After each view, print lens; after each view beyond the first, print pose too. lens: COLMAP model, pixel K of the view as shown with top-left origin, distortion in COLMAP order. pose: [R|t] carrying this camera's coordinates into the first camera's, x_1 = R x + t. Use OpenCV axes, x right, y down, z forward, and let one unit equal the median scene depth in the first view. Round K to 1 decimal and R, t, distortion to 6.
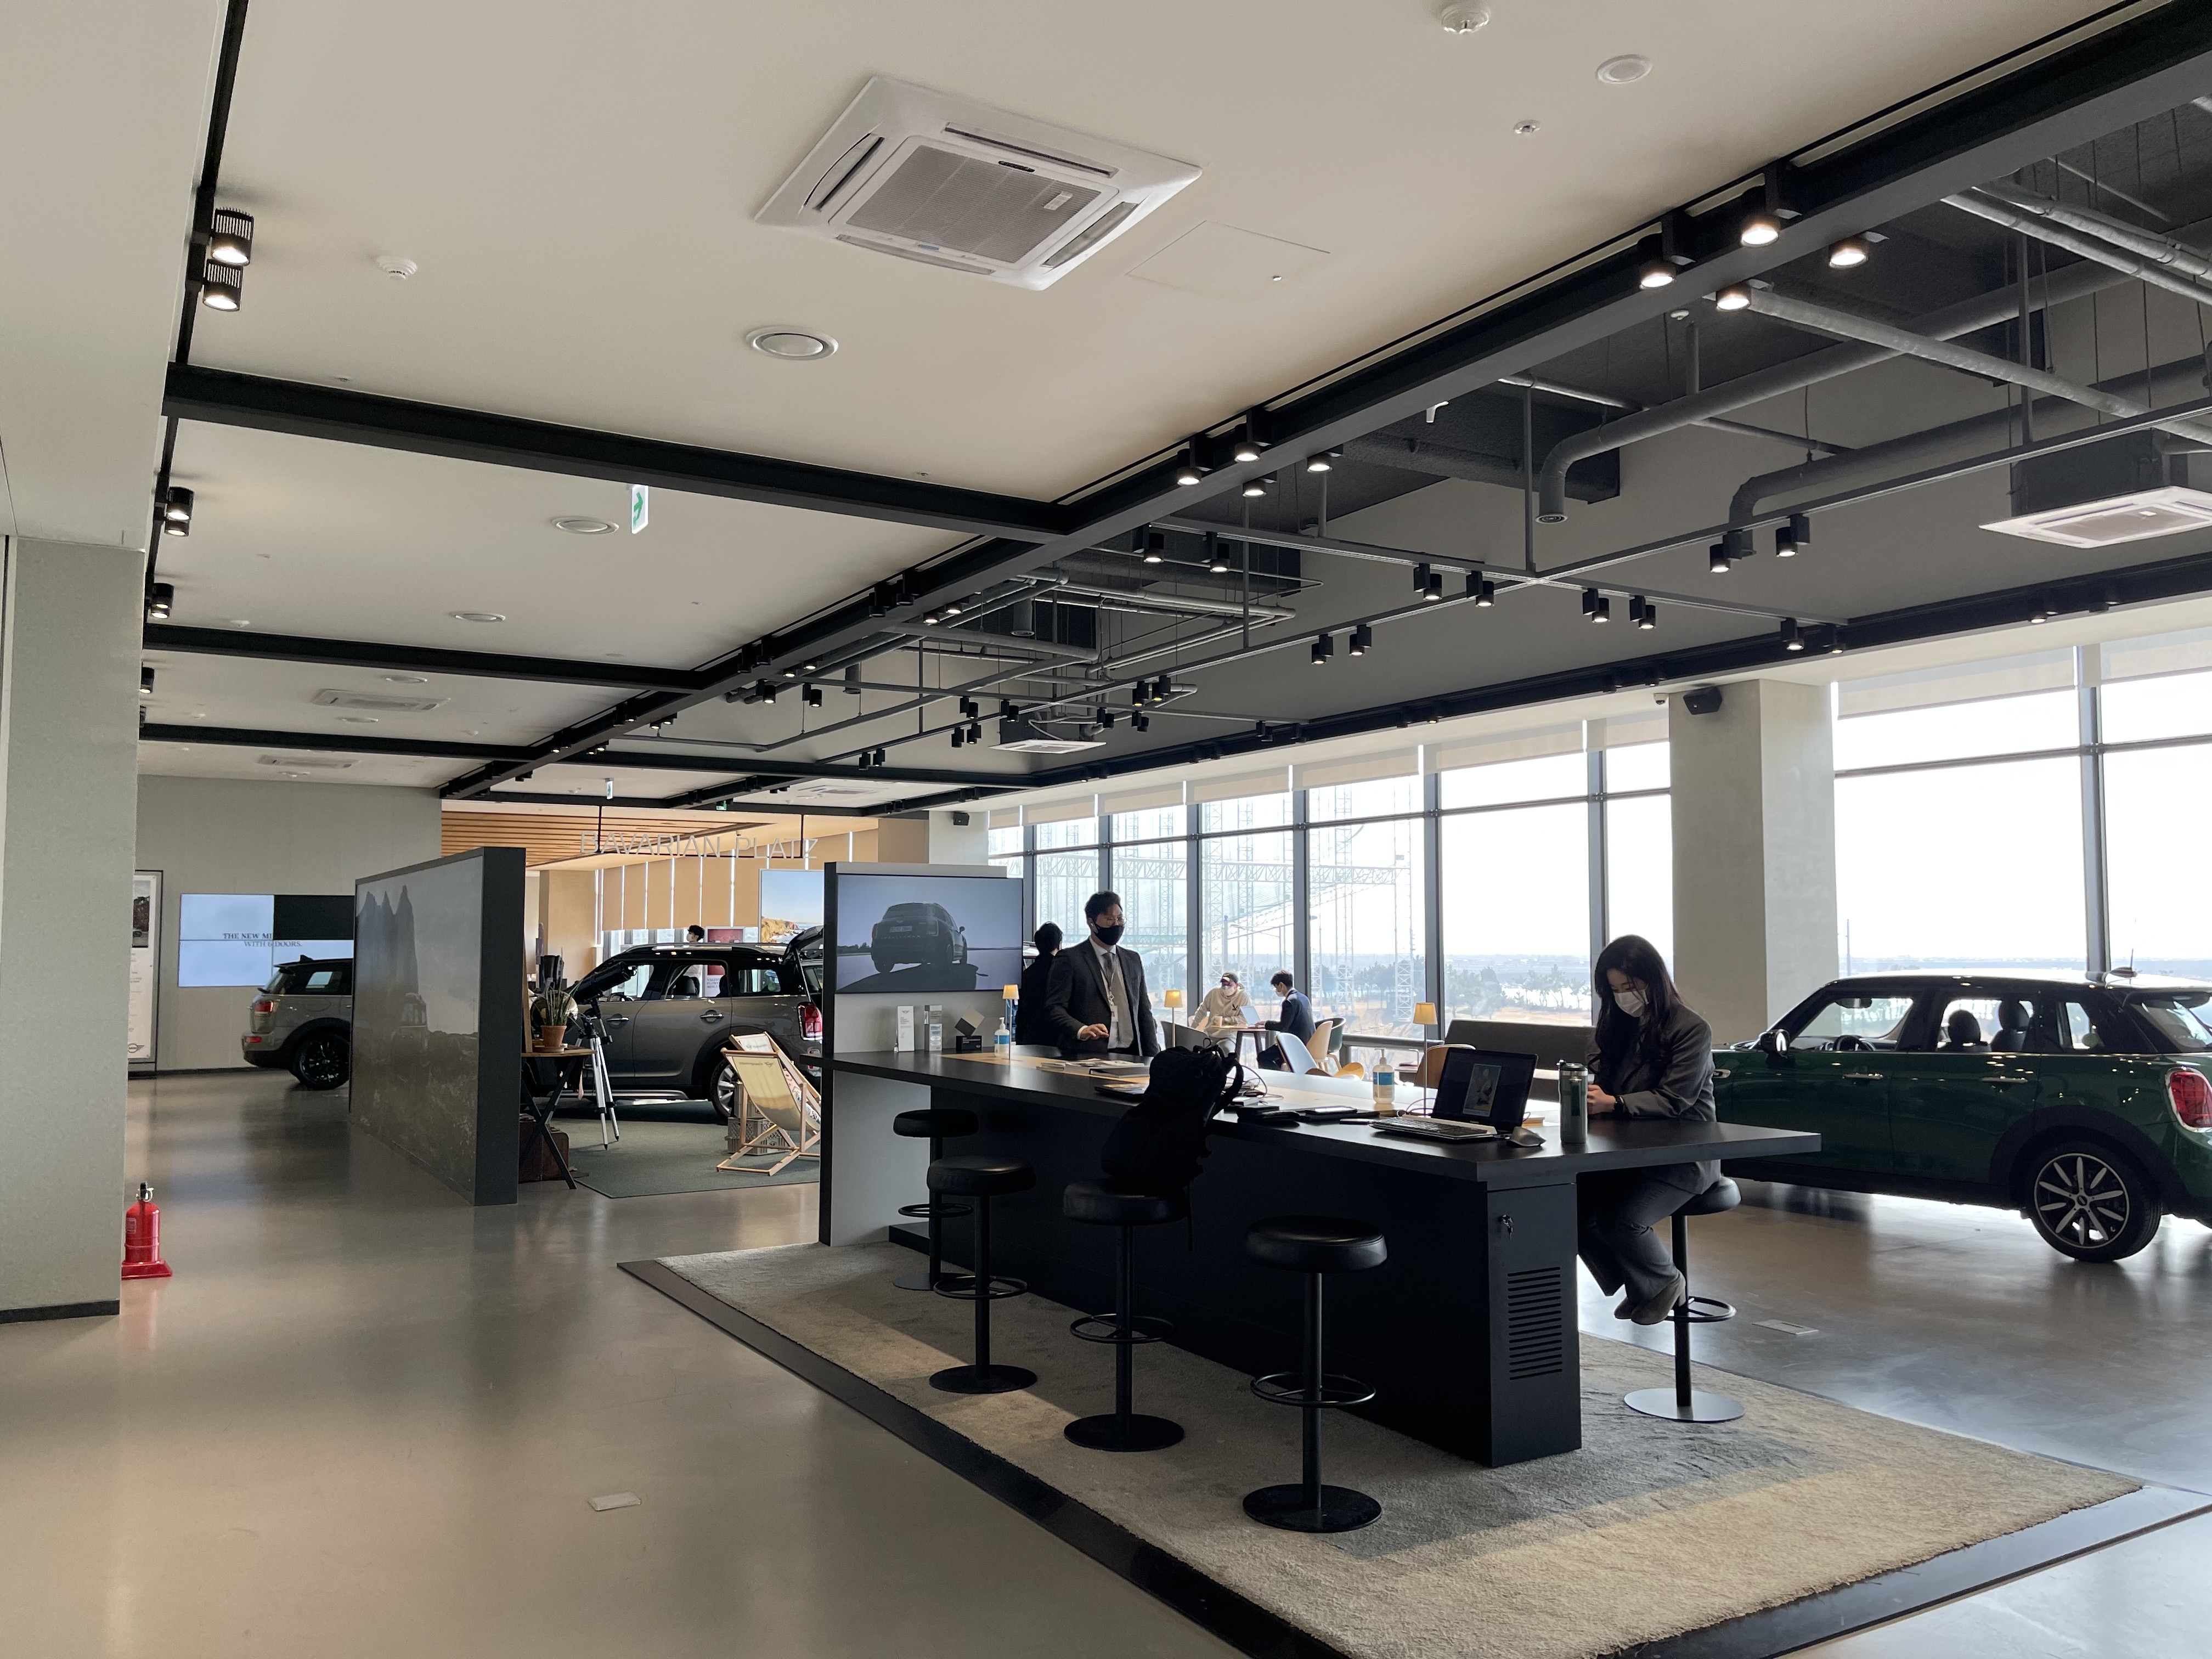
lens RADIAL K [[1647.5, 0, 1103.0], [0, 1647.5, 832.9], [0, 0, 1]] dist [0.055446, -0.053092]
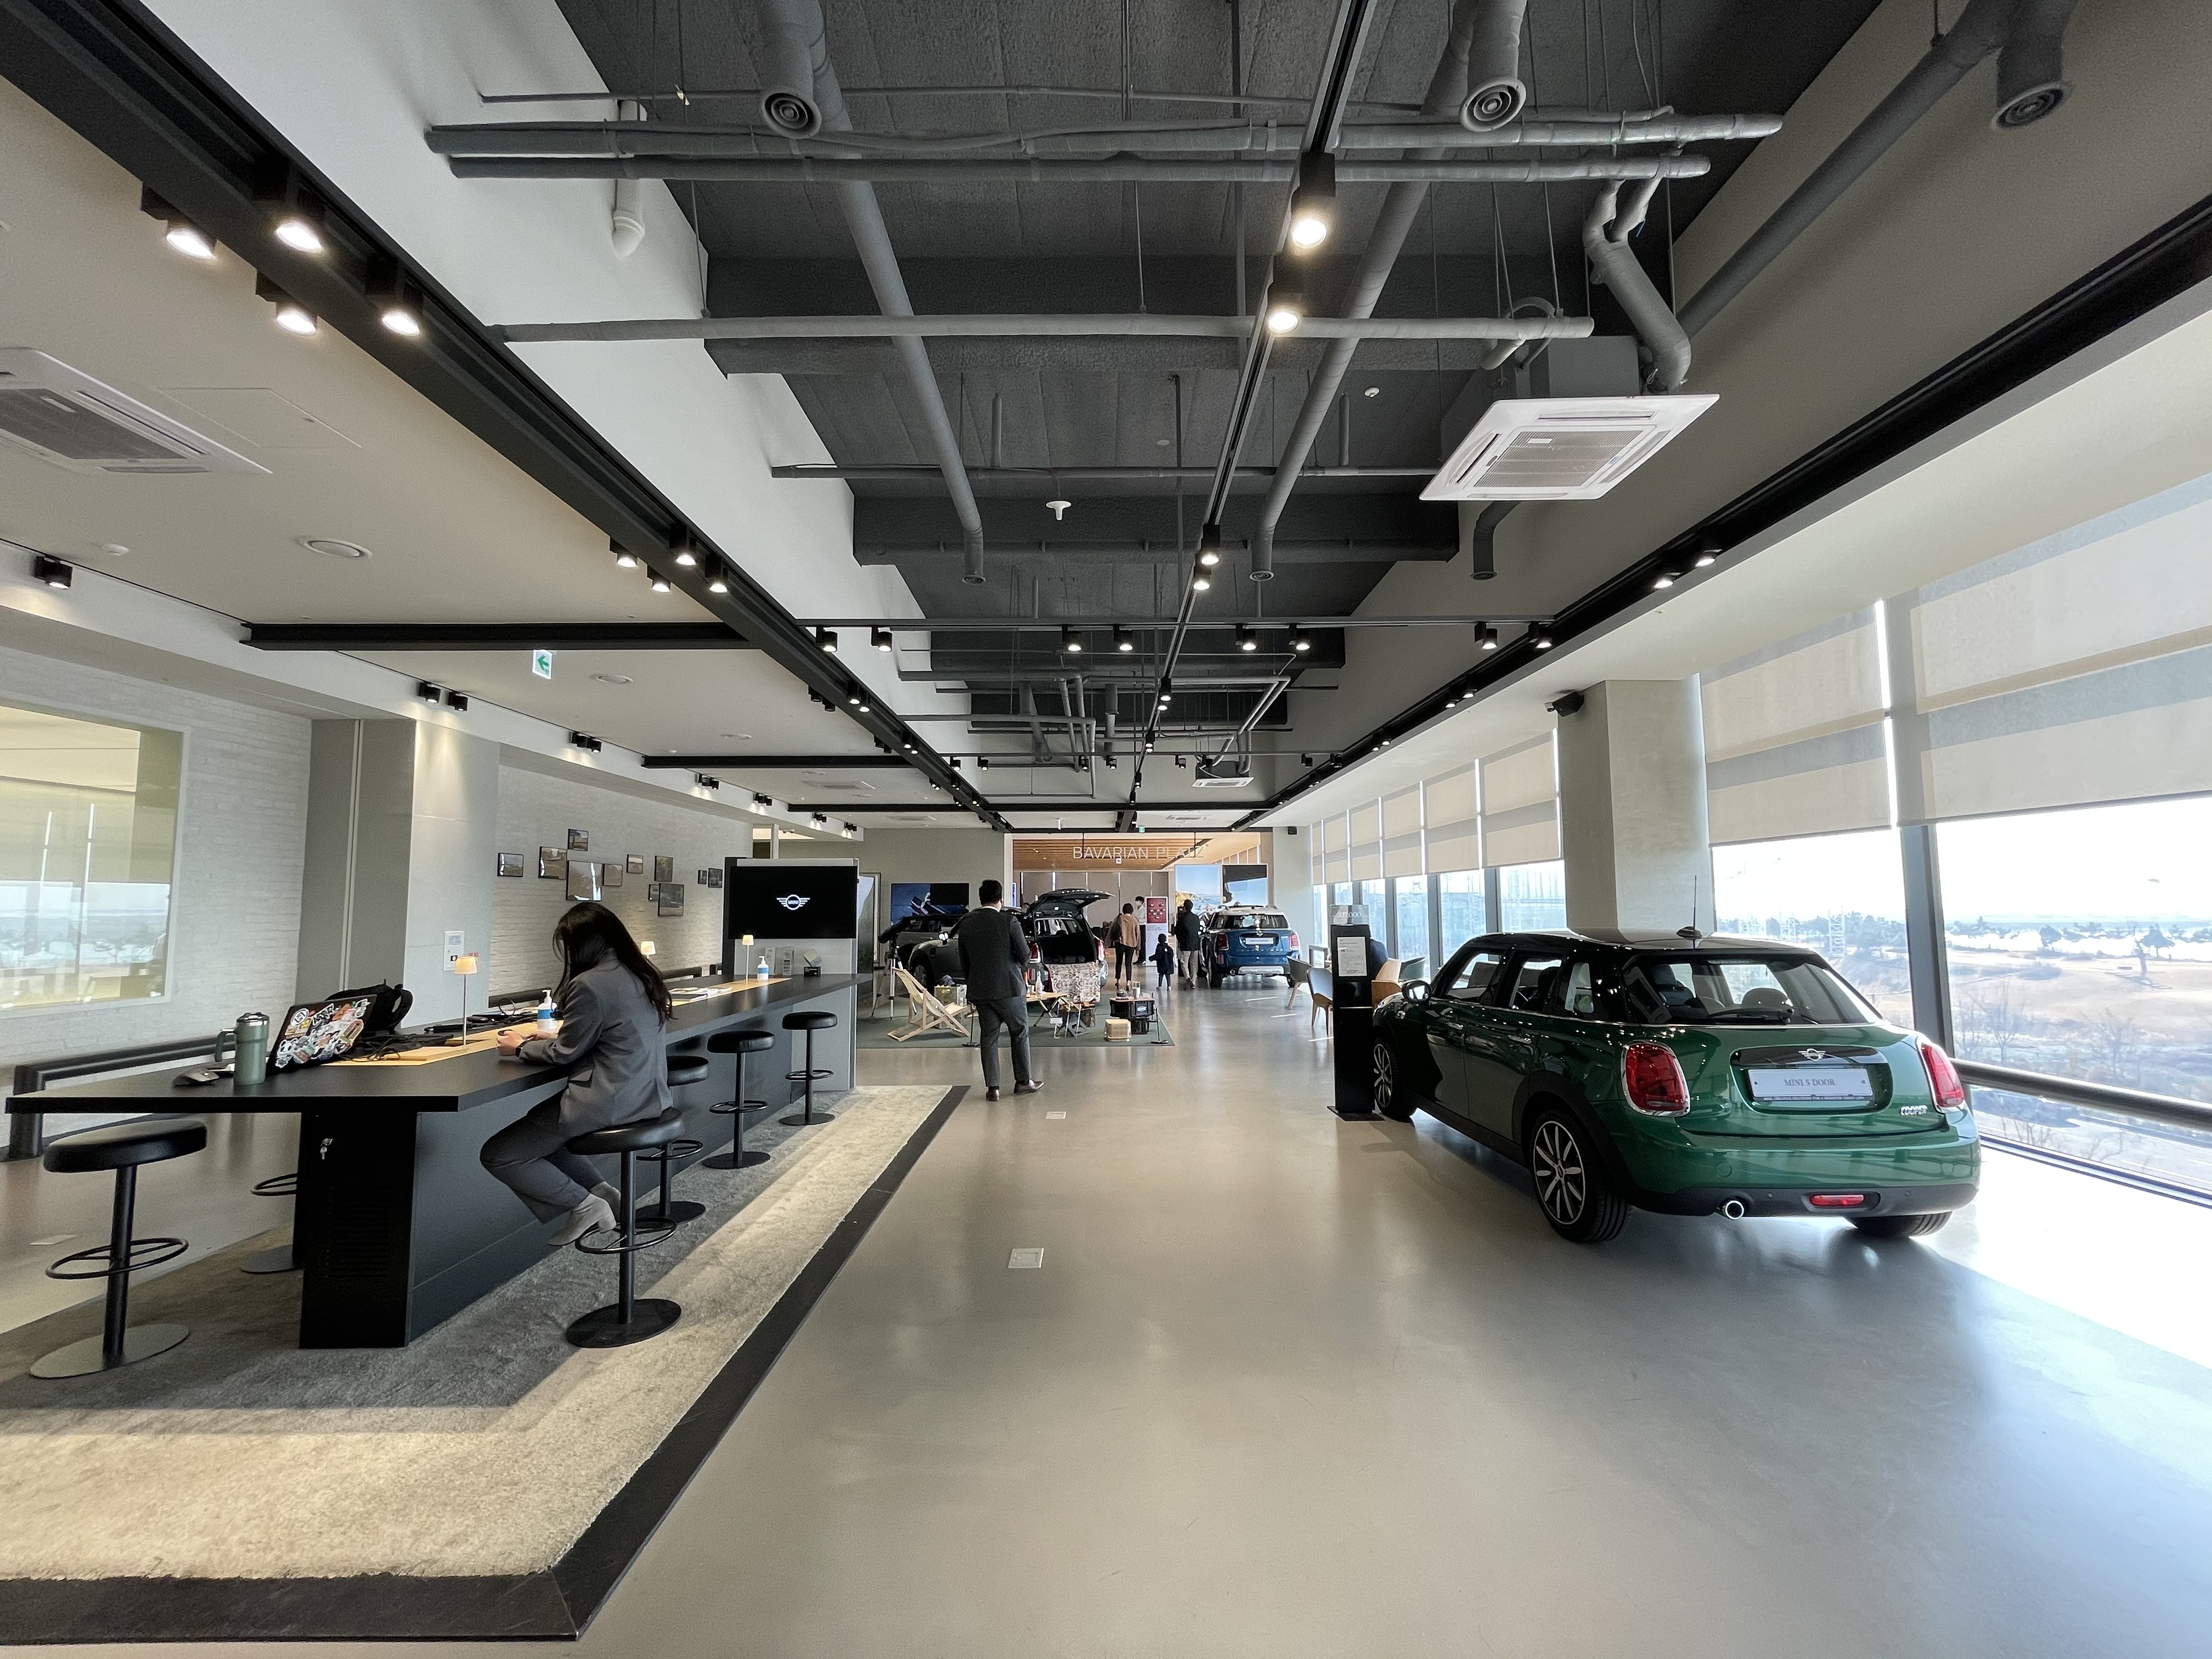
lens RADIAL K [[891.5, 0, 1105.1], [0, 891.5, 832.6], [0, 0, 1]] dist [0.004718, 0.000159]
pose [[0.861897, -0.048260, -0.504782, 0.708548], [0.040865, 0.998834, -0.025719, 0.033078], [0.505435, 0.001539, 0.862863, 0.482504]]
